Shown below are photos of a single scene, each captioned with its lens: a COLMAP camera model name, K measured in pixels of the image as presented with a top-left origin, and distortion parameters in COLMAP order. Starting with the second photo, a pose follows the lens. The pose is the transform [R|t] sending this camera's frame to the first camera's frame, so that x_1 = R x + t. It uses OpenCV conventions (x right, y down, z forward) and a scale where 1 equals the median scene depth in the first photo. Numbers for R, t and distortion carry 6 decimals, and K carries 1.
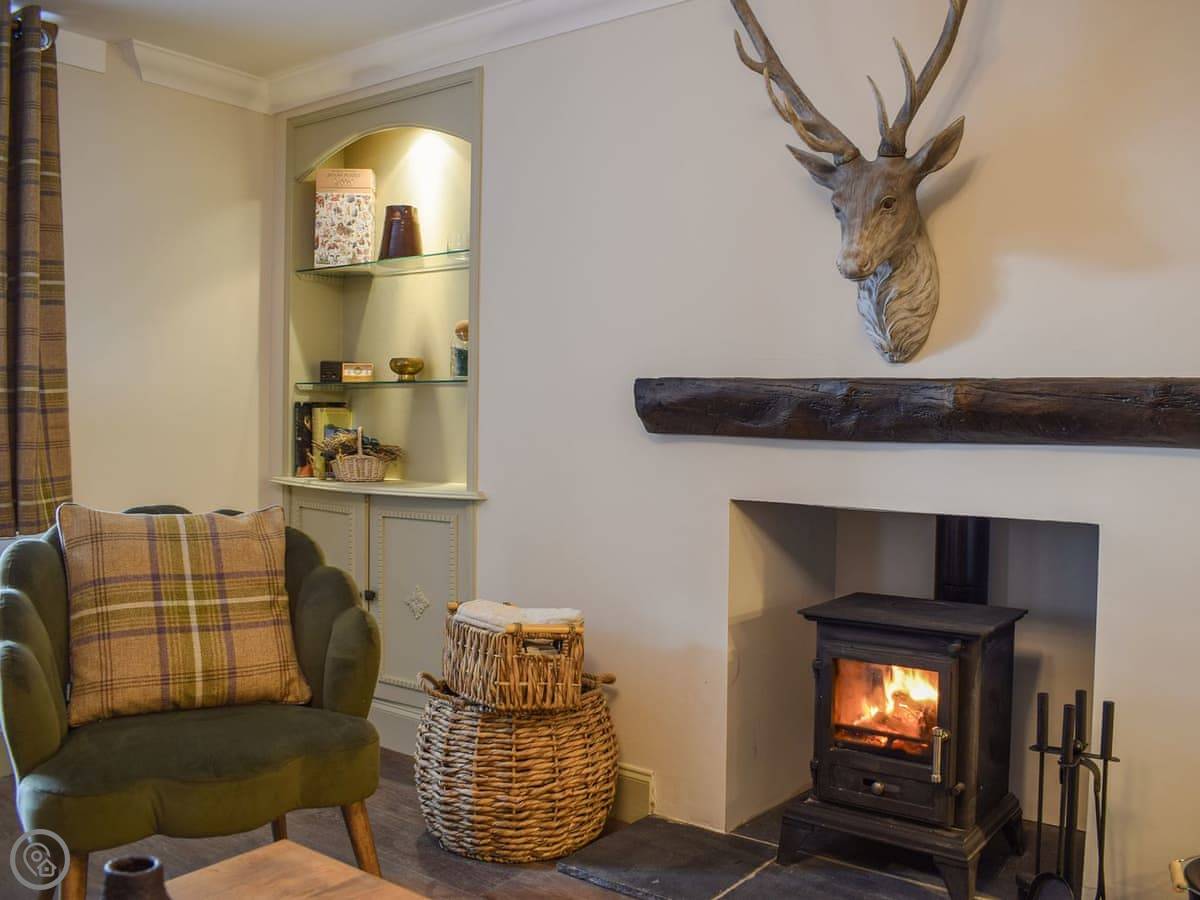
lens RADIAL K [[1048.5, 0, 616.2], [0, 1048.5, 450.0], [0, 0, 1]] dist [-0.088679, 0.009962]
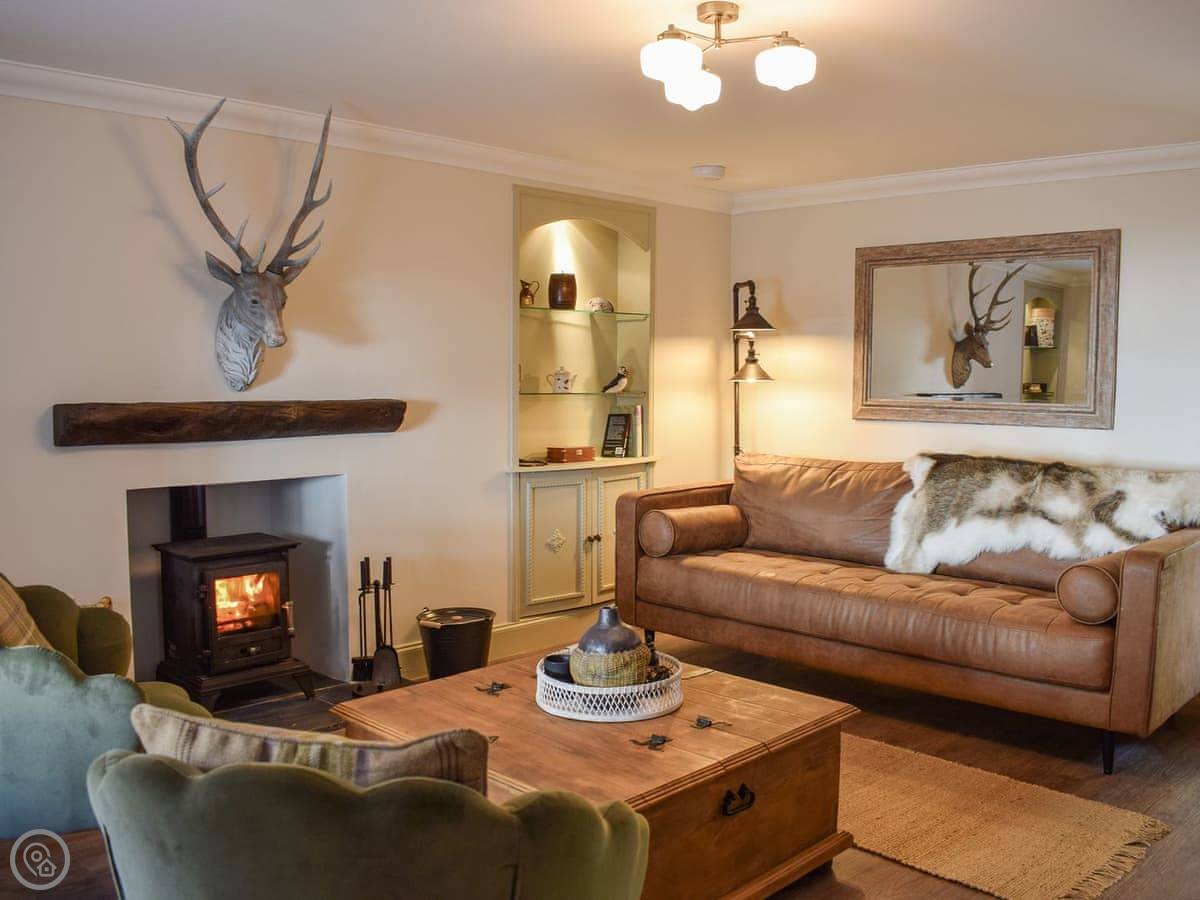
lens RADIAL K [[1095.6, 0, 600.0], [0, 1095.6, 450.0], [0, 0, 1]] dist [-0.092107, 0.012606]
pose [[0.130929, -0.084525, 0.987782, -1.275166], [0.027373, 0.996287, 0.081624, -0.109551], [-0.991014, 0.016351, 0.132757, 0.209871]]
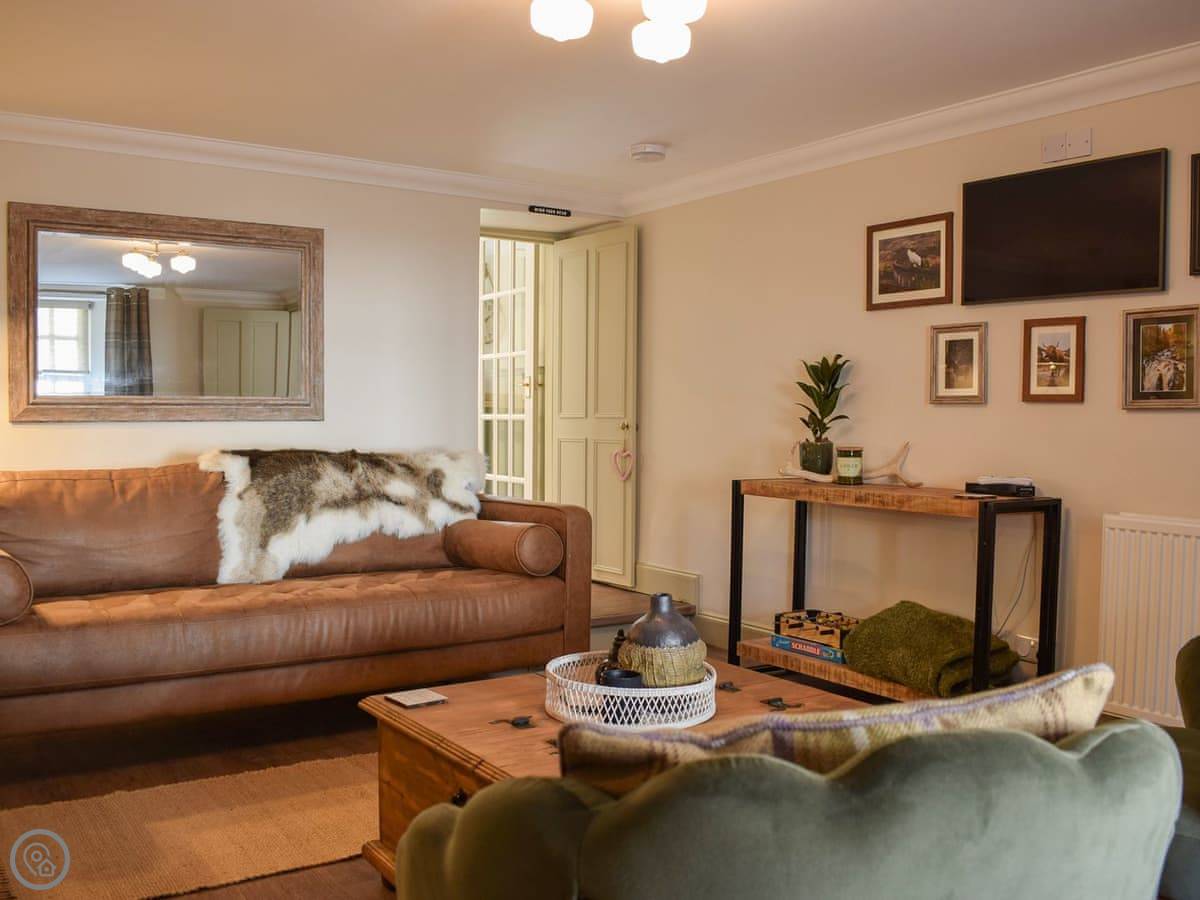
lens RADIAL K [[1122.7, 0, 601.6], [0, 1122.7, 424.8], [0, 0, 1]] dist [-0.061735, 0.023966]
pose [[-0.940846, -0.019391, 0.338280, -0.462756], [-0.003752, 0.998896, 0.046826, -0.056495], [-0.338814, 0.042787, -0.939880, 1.322286]]
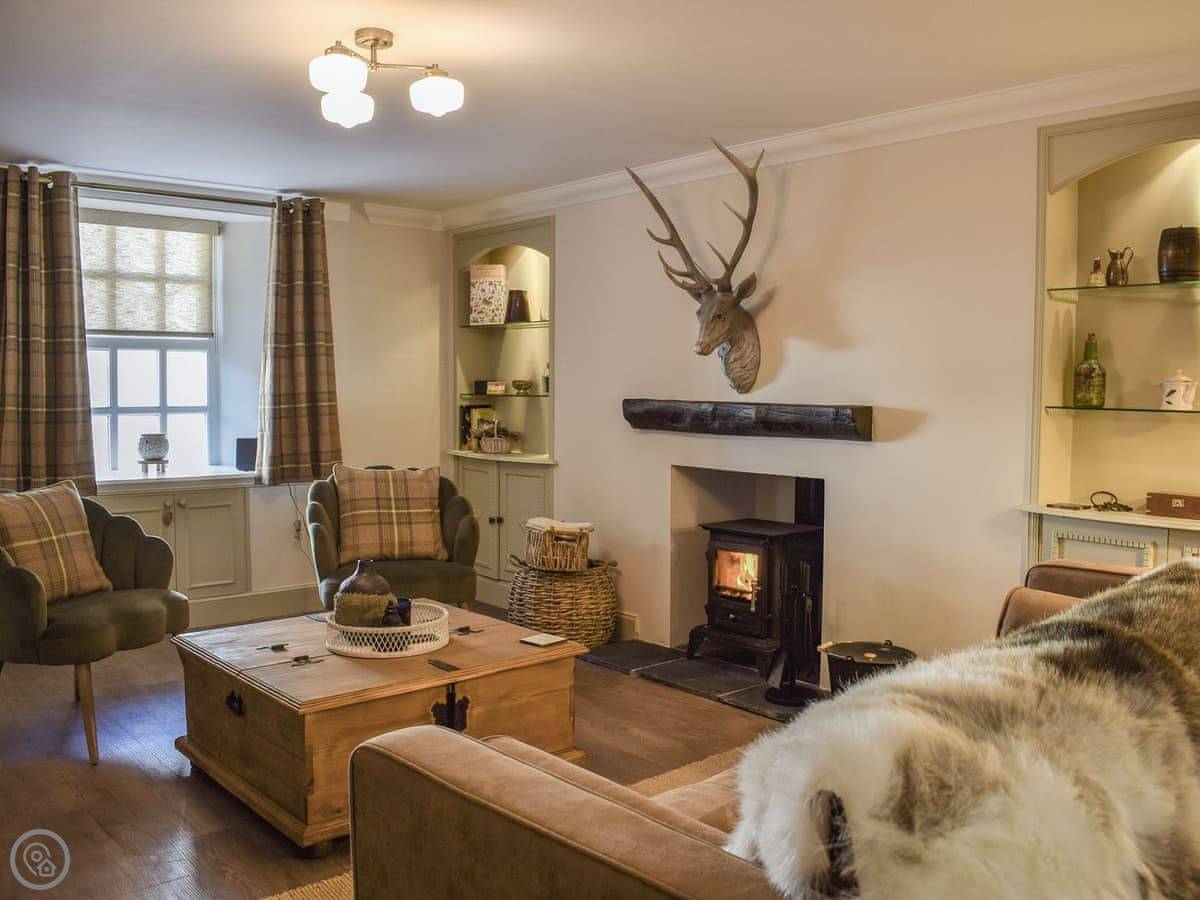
lens RADIAL K [[1053.5, 0, 600.0], [0, 1053.5, 450.0], [0, 0, 1]] dist [-0.092338, -0.001096]
pose [[0.975122, 0.005848, -0.221592, 0.421509], [0.000589, 0.999580, 0.028974, -0.034879], [0.221668, -0.028384, 0.974709, -0.885202]]
